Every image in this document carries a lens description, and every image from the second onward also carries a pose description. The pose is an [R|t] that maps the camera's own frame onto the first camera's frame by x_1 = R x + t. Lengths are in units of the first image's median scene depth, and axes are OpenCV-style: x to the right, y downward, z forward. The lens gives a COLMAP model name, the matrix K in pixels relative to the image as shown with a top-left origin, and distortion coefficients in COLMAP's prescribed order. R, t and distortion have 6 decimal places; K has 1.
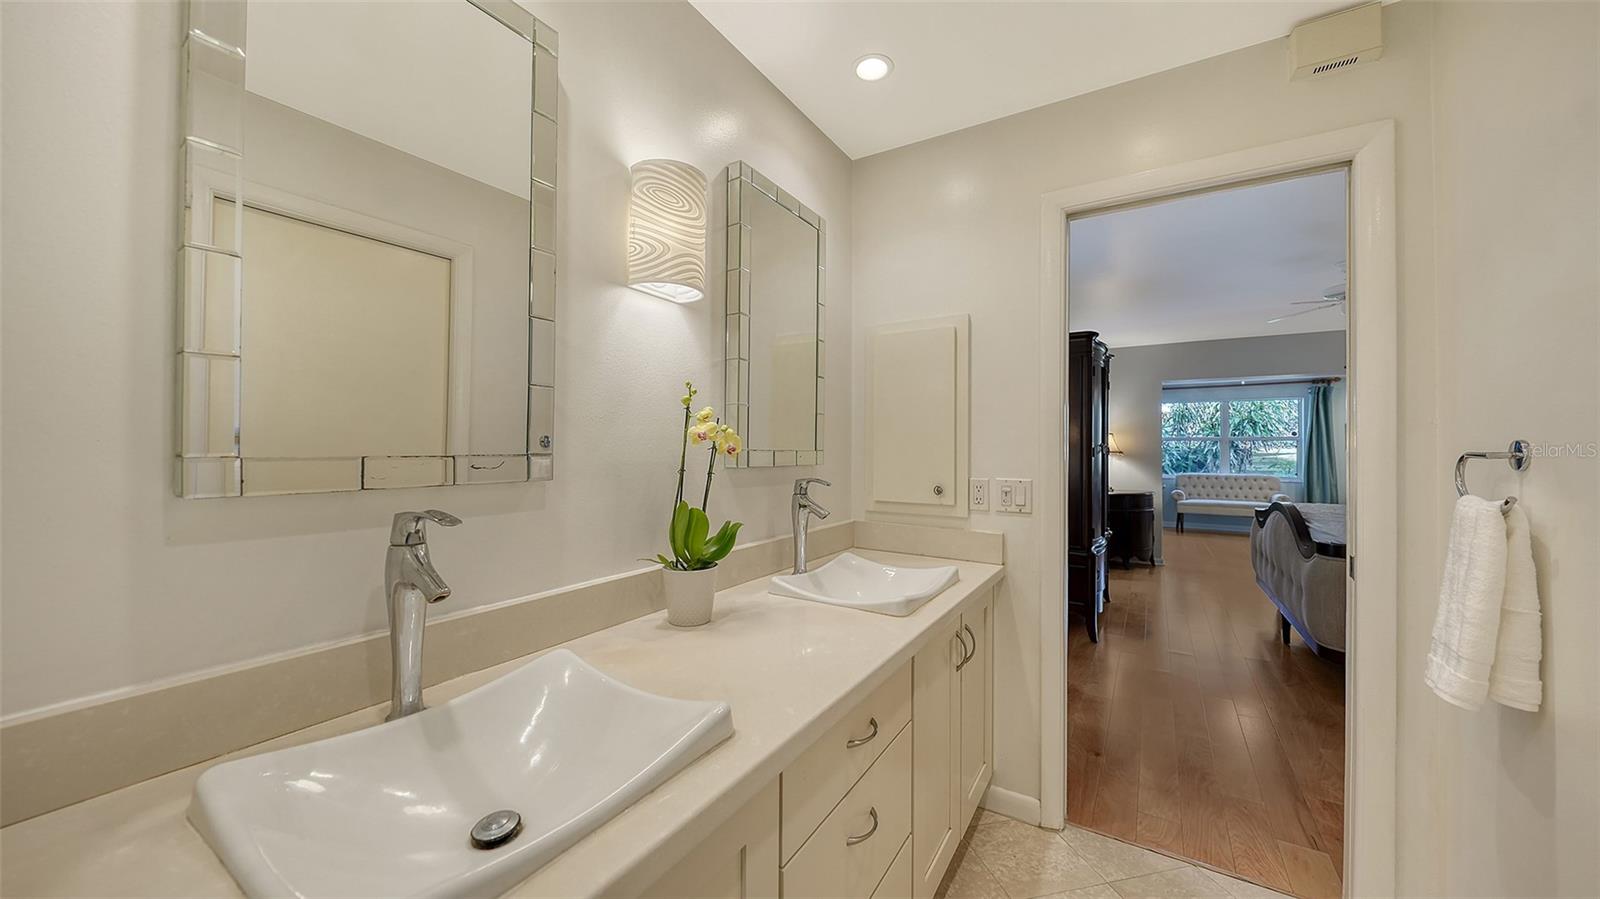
lens RADIAL K [[556.4, 0, 801.2], [0, 556.4, 449.0], [0, 0, 1]] dist [0.001198, -0.000328]
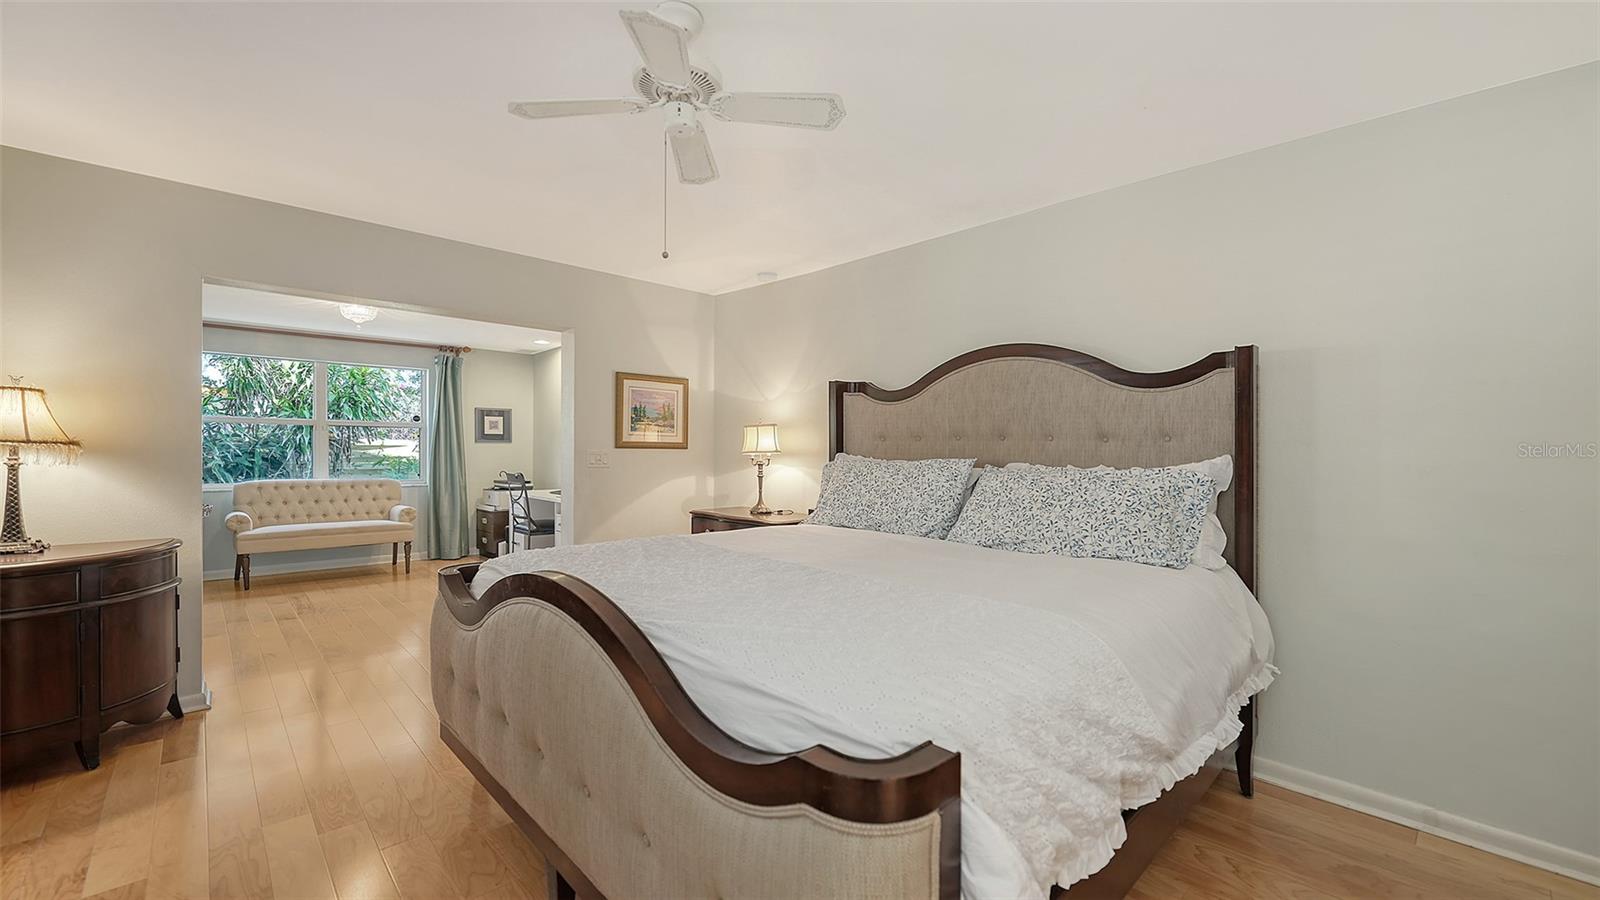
lens RADIAL K [[636.3, 0, 797.3], [0, 636.3, 454.1], [0, 0, 1]] dist [-0.006329, 0.000183]
pose [[0.244802, -0.008833, 0.969533, 0.205707], [-0.012966, 0.999839, 0.012383, 0.001344], [-0.969486, -0.015603, 0.244648, 0.312176]]
